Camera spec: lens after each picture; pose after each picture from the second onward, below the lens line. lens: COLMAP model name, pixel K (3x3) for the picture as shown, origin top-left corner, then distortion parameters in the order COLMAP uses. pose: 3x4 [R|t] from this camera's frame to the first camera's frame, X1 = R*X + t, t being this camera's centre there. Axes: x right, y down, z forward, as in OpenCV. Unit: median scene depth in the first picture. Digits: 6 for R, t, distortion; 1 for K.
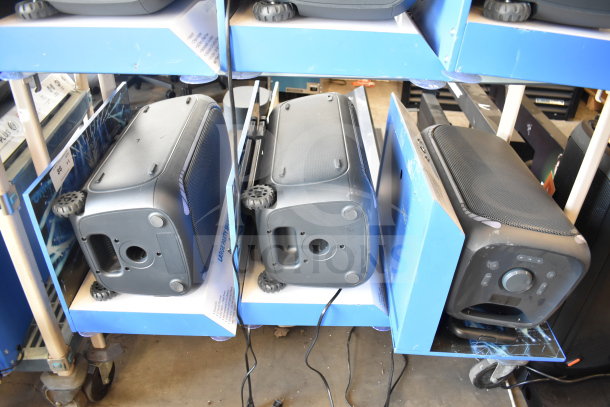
lens RADIAL K [[476.1, 0, 307.0], [0, 476.1, 204.7], [0, 0, 1]] dist [-0.106559, 0.024479]
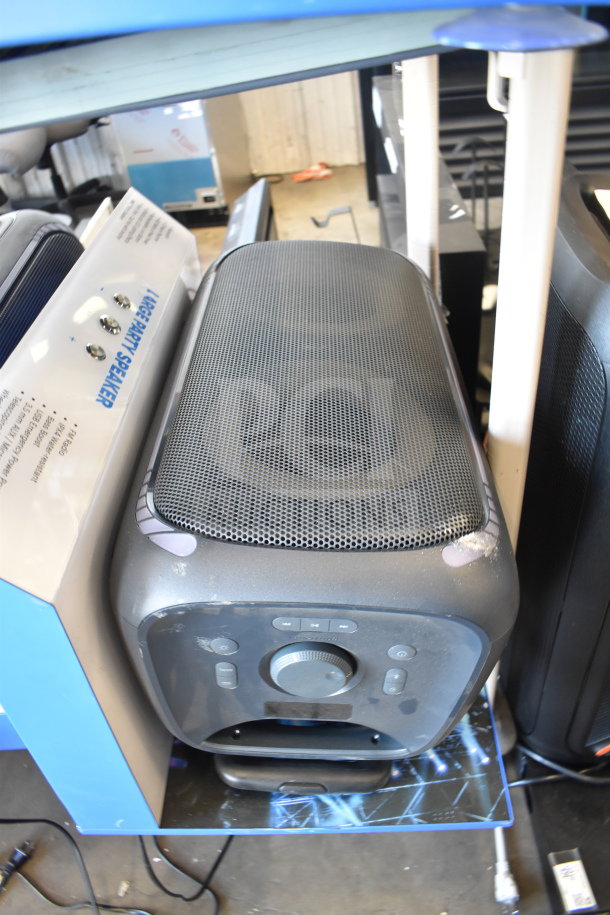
lens RADIAL K [[714.2, 0, 302.6], [0, 714.2, 452.9], [0, 0, 1]] dist [-0.106559, 0.024479]
pose [[0.989552, -0.127008, -0.068231, 0.459502], [0.133703, 0.985476, 0.104691, -0.055740], [0.053944, -0.112720, 0.992161, 0.435610]]
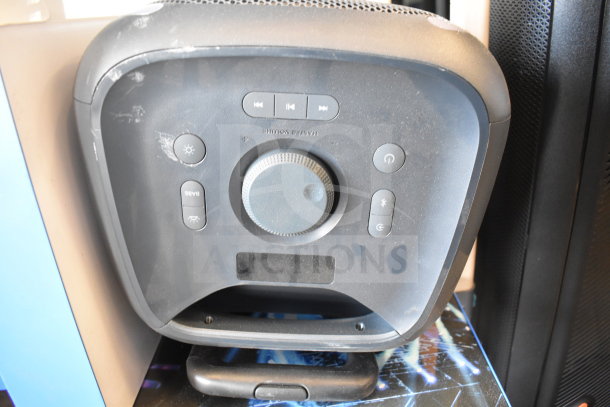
lens RADIAL K [[476.1, 0, 304.0], [0, 476.1, 202.7], [0, 0, 1]] dist [-0.106559, 0.024479]
pose [[0.989992, -0.140222, -0.015958, 0.426119], [0.136718, 0.980955, -0.137970, 0.196078], [0.035001, 0.134407, 0.990308, 0.617636]]
